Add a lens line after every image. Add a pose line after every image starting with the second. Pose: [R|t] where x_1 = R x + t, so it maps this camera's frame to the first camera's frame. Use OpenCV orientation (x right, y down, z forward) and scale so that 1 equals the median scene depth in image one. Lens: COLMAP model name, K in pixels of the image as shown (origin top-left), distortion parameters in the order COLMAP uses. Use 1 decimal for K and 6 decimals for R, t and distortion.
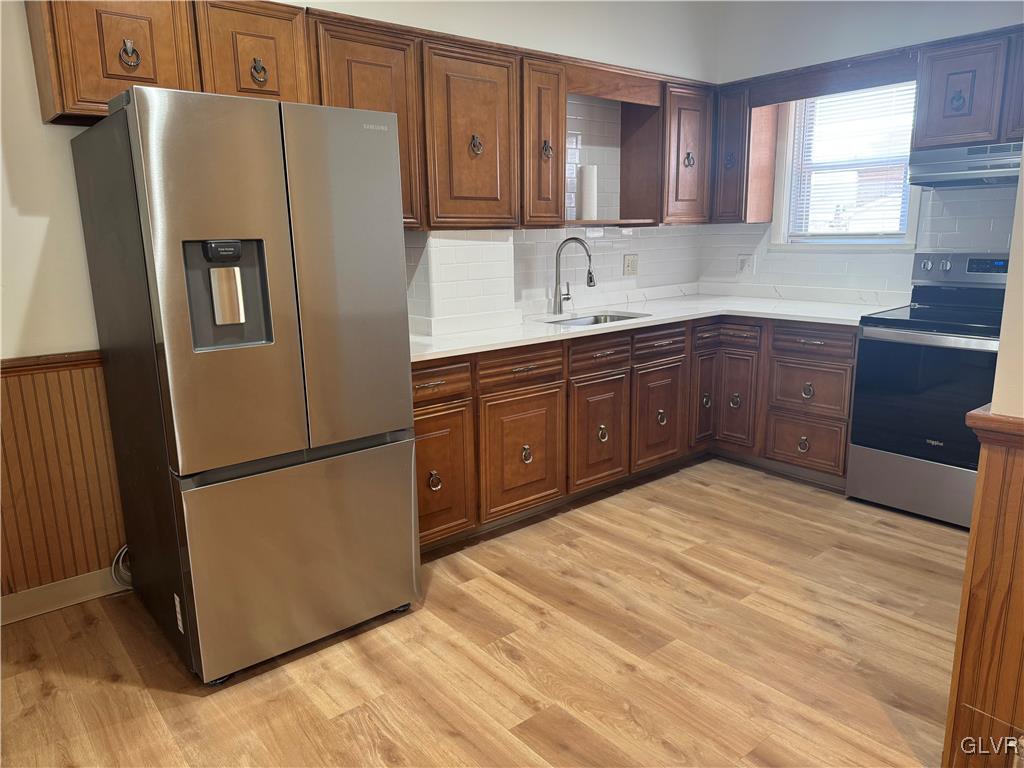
lens RADIAL K [[716.1, 0, 508.2], [0, 716.1, 386.0], [0, 0, 1]] dist [0.067110, -0.075418]
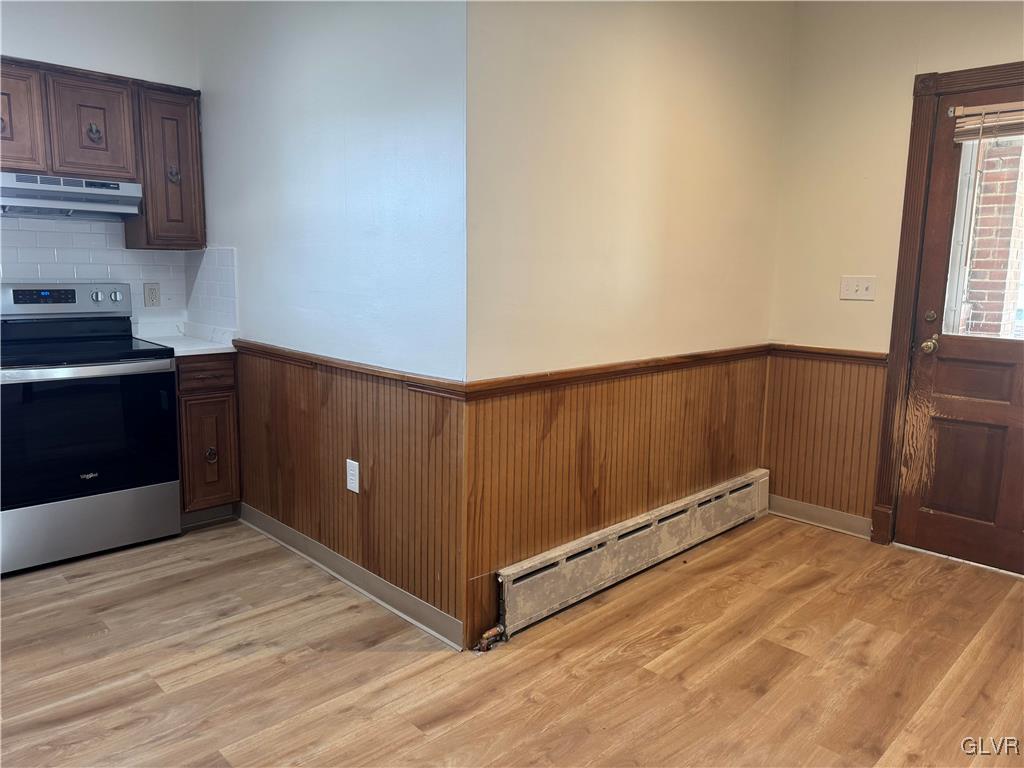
lens RADIAL K [[716.1, 0, 506.9], [0, 716.1, 379.4], [0, 0, 1]] dist [0.067110, -0.075418]
pose [[-0.066913, -0.137862, 0.988189, -0.483492], [0.191236, 0.970274, 0.148312, -0.103981], [-0.979261, 0.198902, -0.038560, 0.560638]]
